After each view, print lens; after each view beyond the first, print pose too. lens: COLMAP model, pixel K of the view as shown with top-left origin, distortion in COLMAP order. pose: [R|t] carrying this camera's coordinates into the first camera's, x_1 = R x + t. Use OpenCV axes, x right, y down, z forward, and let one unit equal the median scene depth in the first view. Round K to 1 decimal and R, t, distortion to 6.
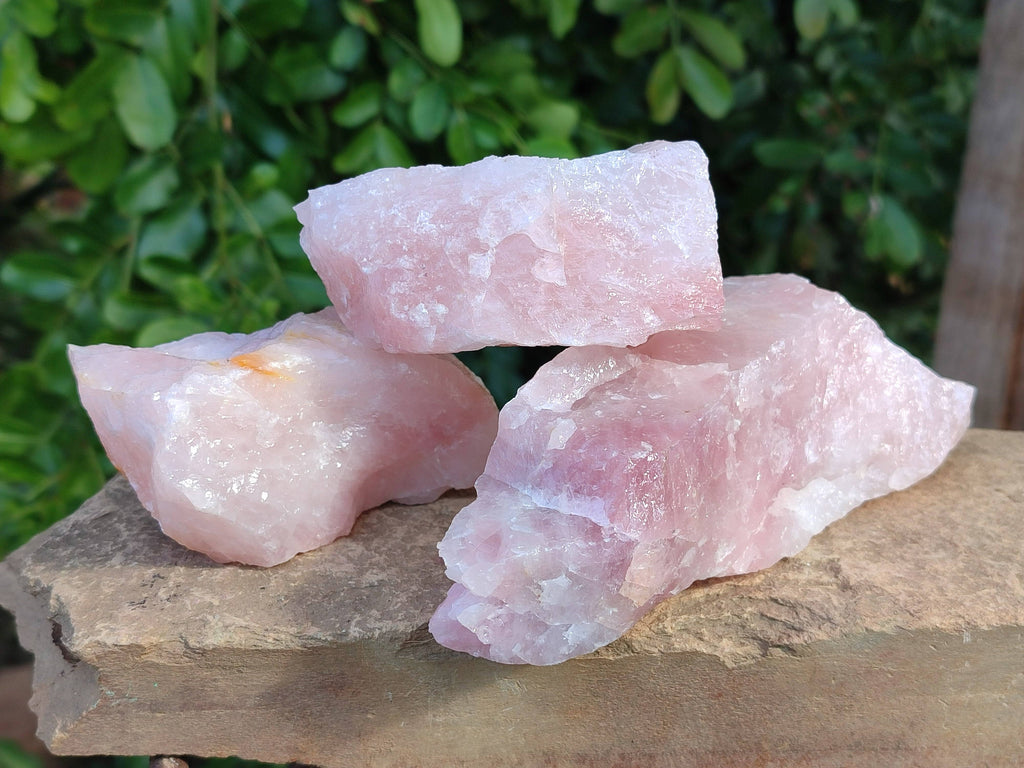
lens RADIAL K [[1502.8, 0, 499.7], [0, 1502.8, 386.7], [0, 0, 1]] dist [0.263570, -1.870703]
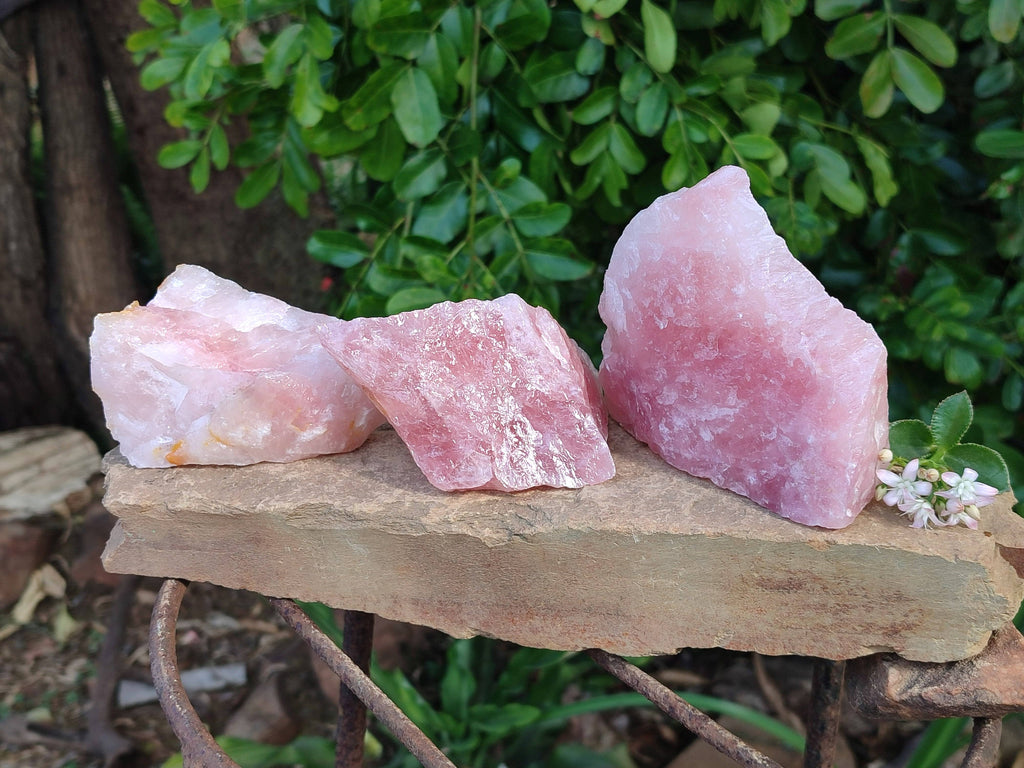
lens RADIAL K [[1502.8, 0, 499.7], [0, 1502.8, 386.7], [0, 0, 1]] dist [0.263570, -1.870703]
pose [[0.955279, 0.044774, -0.292298, 0.191572], [-0.035440, 0.998681, 0.037153, -0.010907], [0.293575, -0.025132, 0.955605, -0.144883]]
